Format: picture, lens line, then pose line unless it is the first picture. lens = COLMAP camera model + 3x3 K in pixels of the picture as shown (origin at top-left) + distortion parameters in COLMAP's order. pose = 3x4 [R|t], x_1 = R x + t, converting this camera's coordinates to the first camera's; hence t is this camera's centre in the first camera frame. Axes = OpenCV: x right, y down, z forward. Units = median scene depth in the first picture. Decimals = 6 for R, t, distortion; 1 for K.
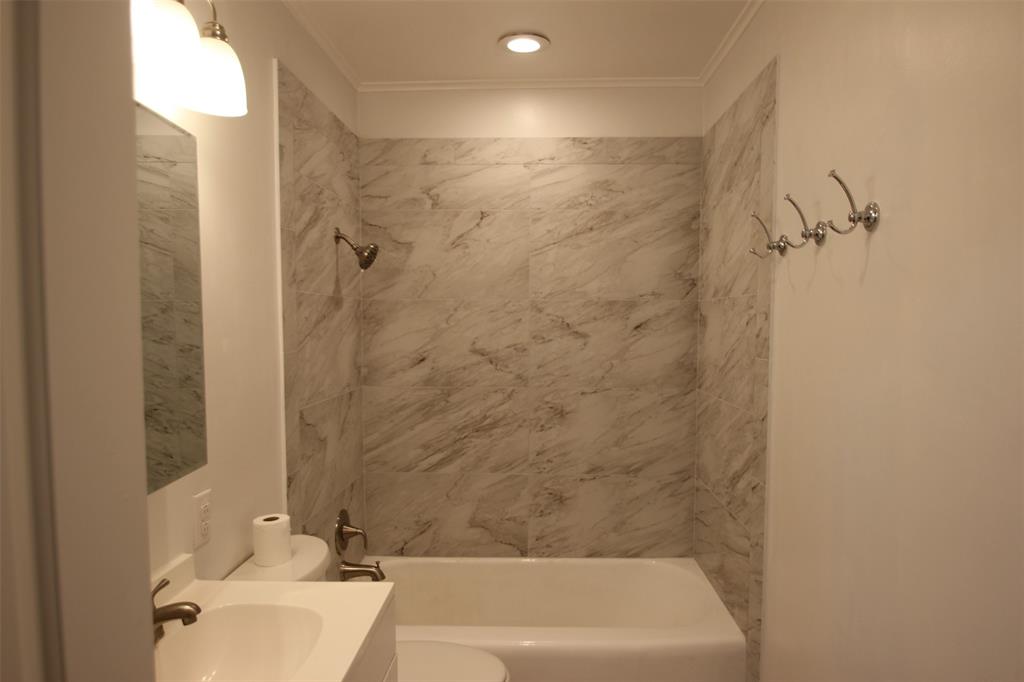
lens RADIAL K [[648.9, 0, 529.9], [0, 648.9, 358.7], [0, 0, 1]] dist [-0.020055, -0.004504]
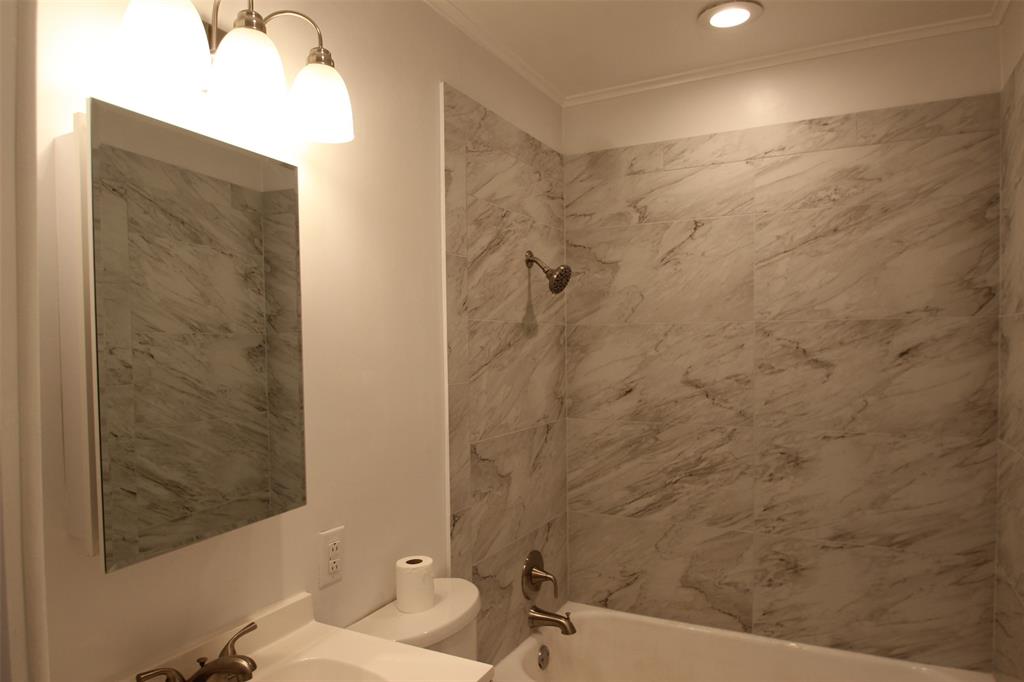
lens RADIAL K [[648.9, 0, 529.9], [0, 648.9, 358.7], [0, 0, 1]] dist [-0.020055, -0.004504]
pose [[0.899041, -0.000299, -0.437865, 0.105457], [-0.014459, 0.999434, -0.030369, -0.014031], [0.437626, 0.033634, 0.898528, 0.134673]]
